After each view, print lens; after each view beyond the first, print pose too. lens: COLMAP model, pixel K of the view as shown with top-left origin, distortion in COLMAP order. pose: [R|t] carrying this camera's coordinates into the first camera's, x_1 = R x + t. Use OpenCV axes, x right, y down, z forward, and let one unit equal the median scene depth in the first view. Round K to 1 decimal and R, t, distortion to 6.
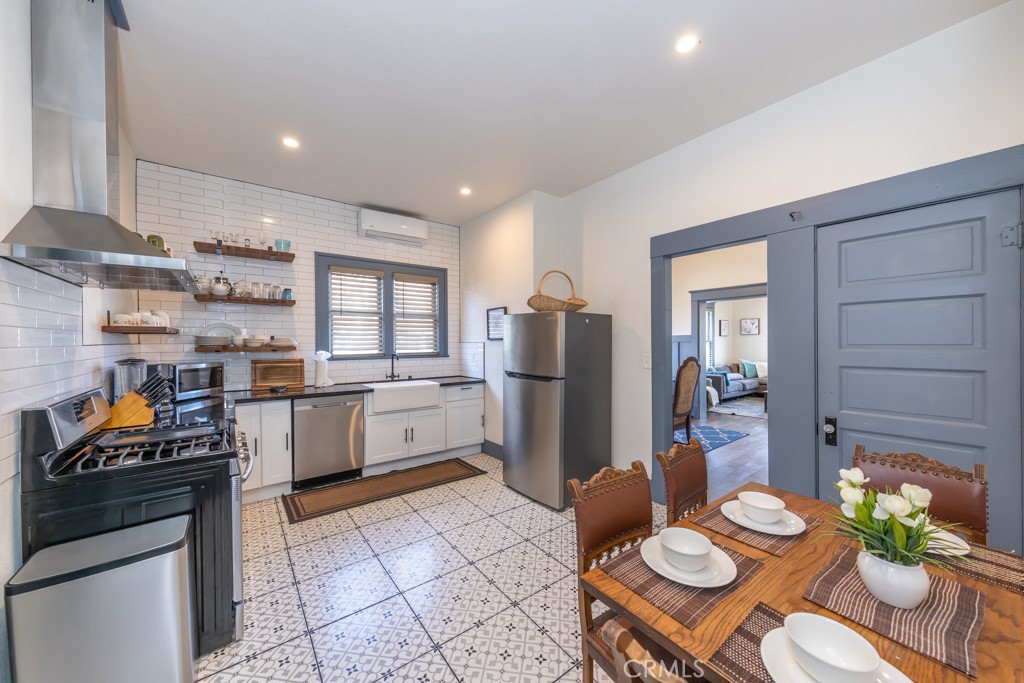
lens RADIAL K [[368.3, 0, 512.0], [0, 368.3, 341.5], [0, 0, 1]] dist [0.000347, 0.000002]
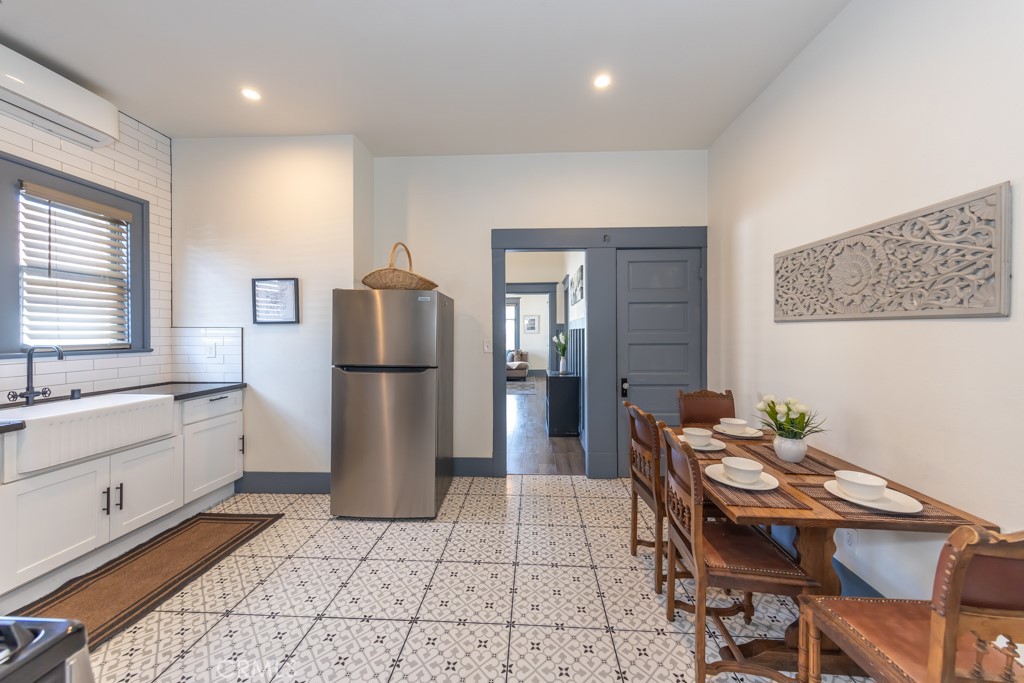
lens RADIAL K [[373.7, 0, 514.7], [0, 373.7, 333.6], [0, 0, 1]] dist [0.000785, 0.000029]
pose [[0.639406, 0.002952, 0.768864, -0.315888], [-0.002059, 0.999996, -0.002127, 0.015718], [-0.768867, -0.000223, 0.639409, 0.206367]]
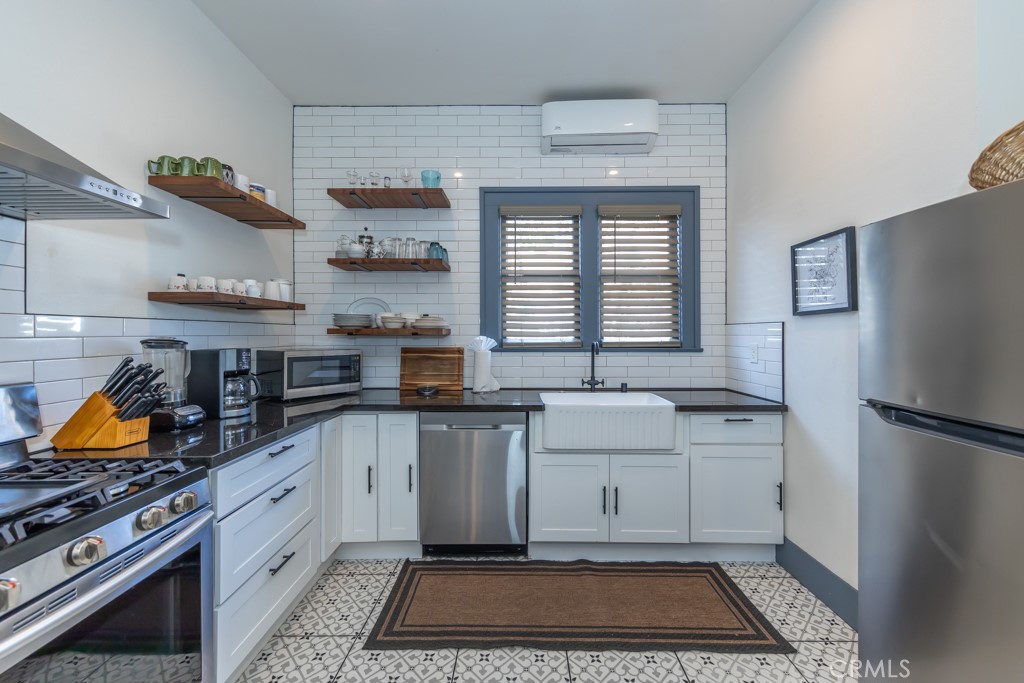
lens RADIAL K [[401.0, 0, 517.2], [0, 401.0, 332.7], [0, 0, 1]] dist [0.006942, 0.000024]
pose [[0.796283, 0.000696, -0.604924, -0.041628], [-0.002912, 0.999992, -0.002684, 0.020262], [0.604918, 0.003899, 0.796279, 0.458424]]
